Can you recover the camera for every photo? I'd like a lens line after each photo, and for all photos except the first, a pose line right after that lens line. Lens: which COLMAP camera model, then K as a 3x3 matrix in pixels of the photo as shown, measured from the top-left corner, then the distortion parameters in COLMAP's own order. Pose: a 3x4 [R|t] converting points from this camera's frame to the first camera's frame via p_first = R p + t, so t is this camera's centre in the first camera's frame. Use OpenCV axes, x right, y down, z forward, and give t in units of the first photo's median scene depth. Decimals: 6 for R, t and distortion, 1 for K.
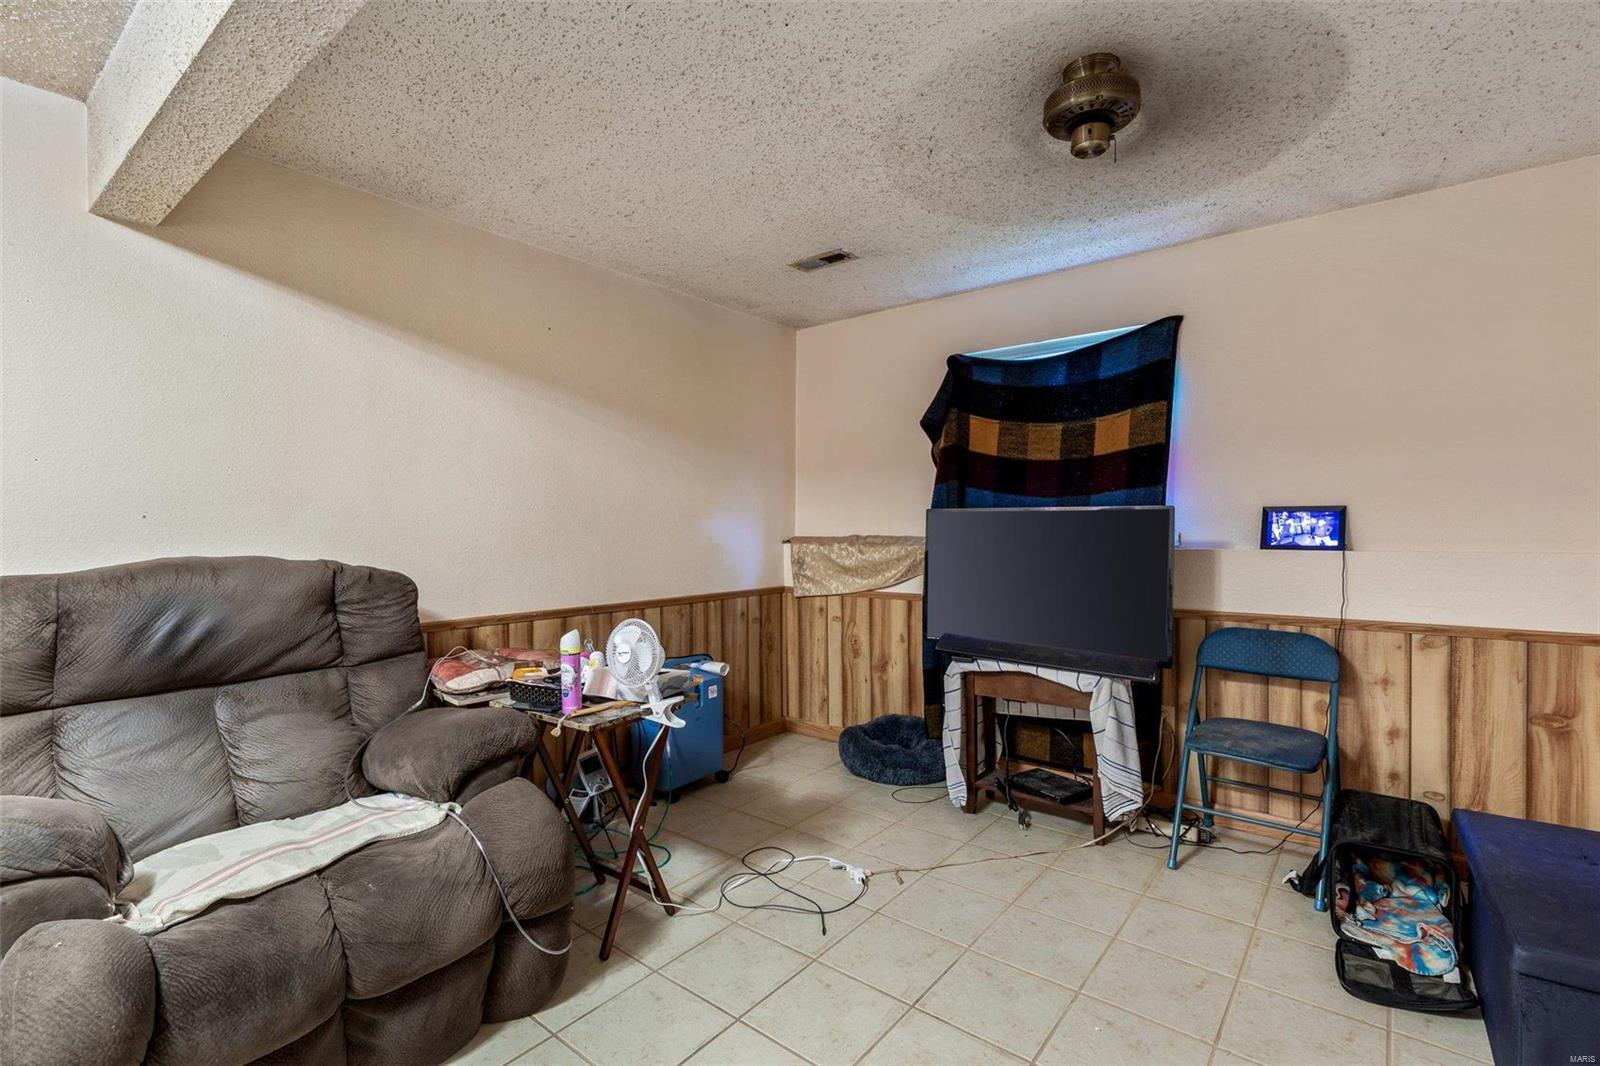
lens RADIAL K [[734.4, 0, 800.0], [0, 734.4, 533.0], [0, 0, 1]] dist [0.009988, -0.000534]
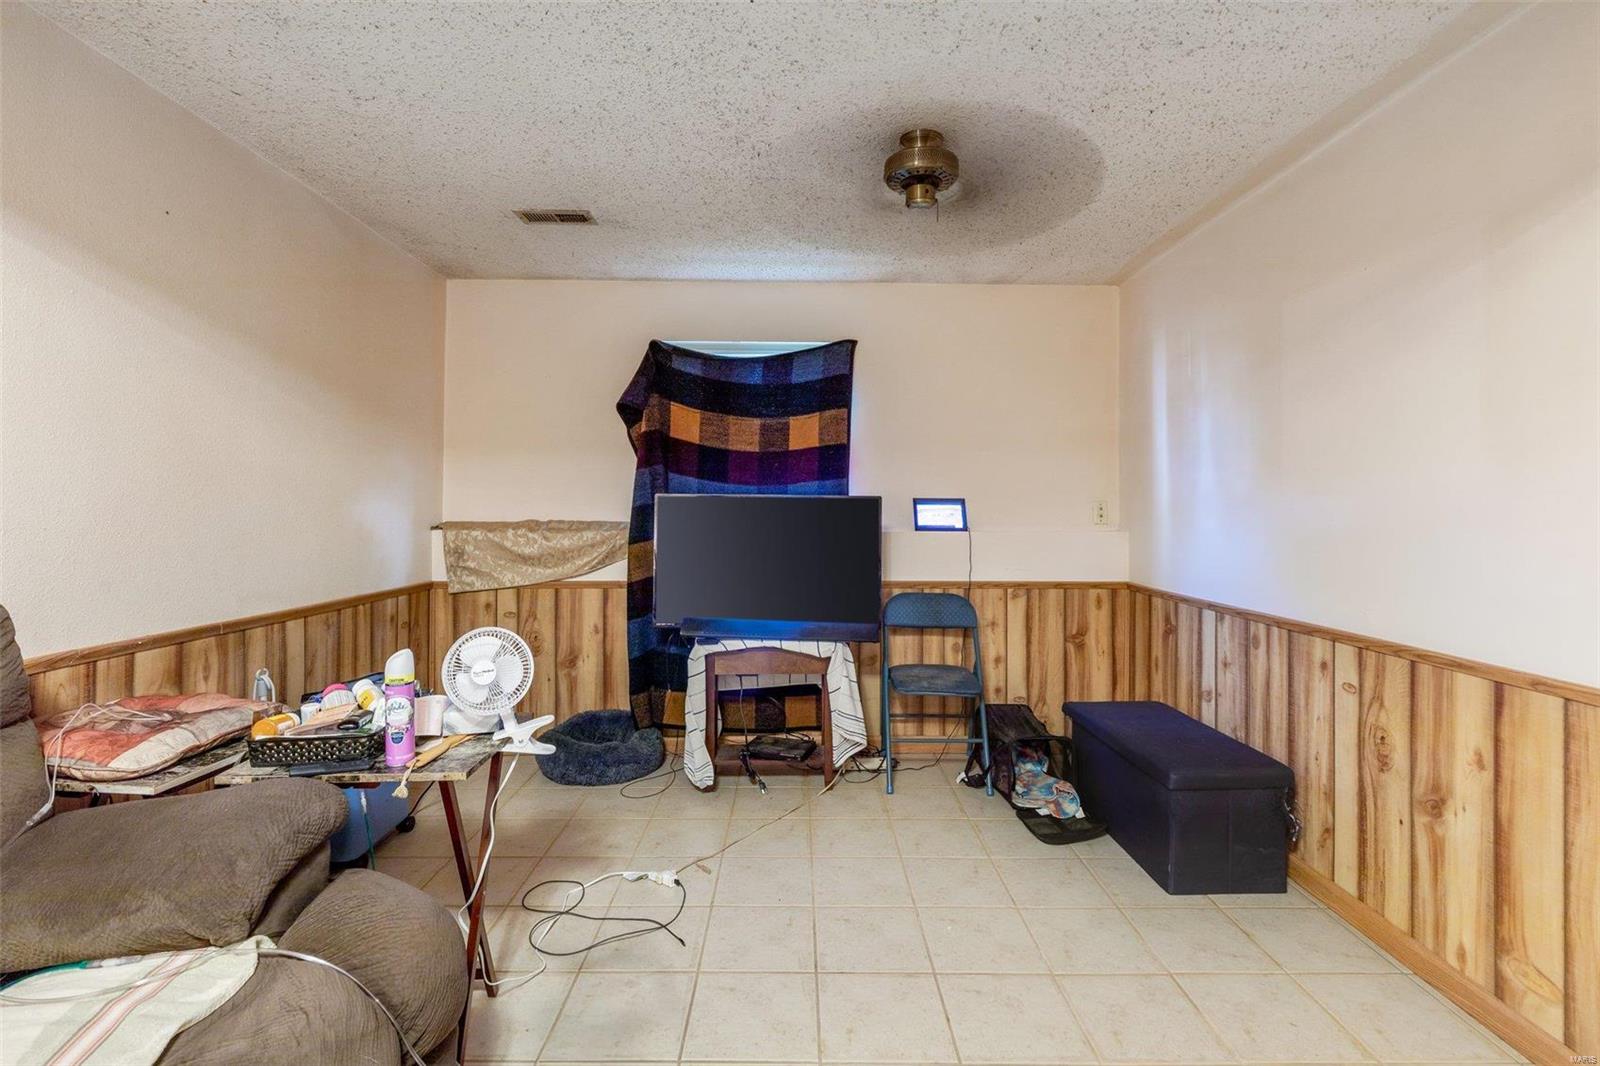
lens RADIAL K [[739.1, 0, 802.4], [0, 739.1, 500.0], [0, 0, 1]] dist [0.013616, -0.000549]
pose [[0.772958, 0.016324, 0.634248, -0.343079], [-0.001983, 0.999726, -0.023313, -0.001664], [-0.634454, 0.016762, 0.772778, 0.119818]]
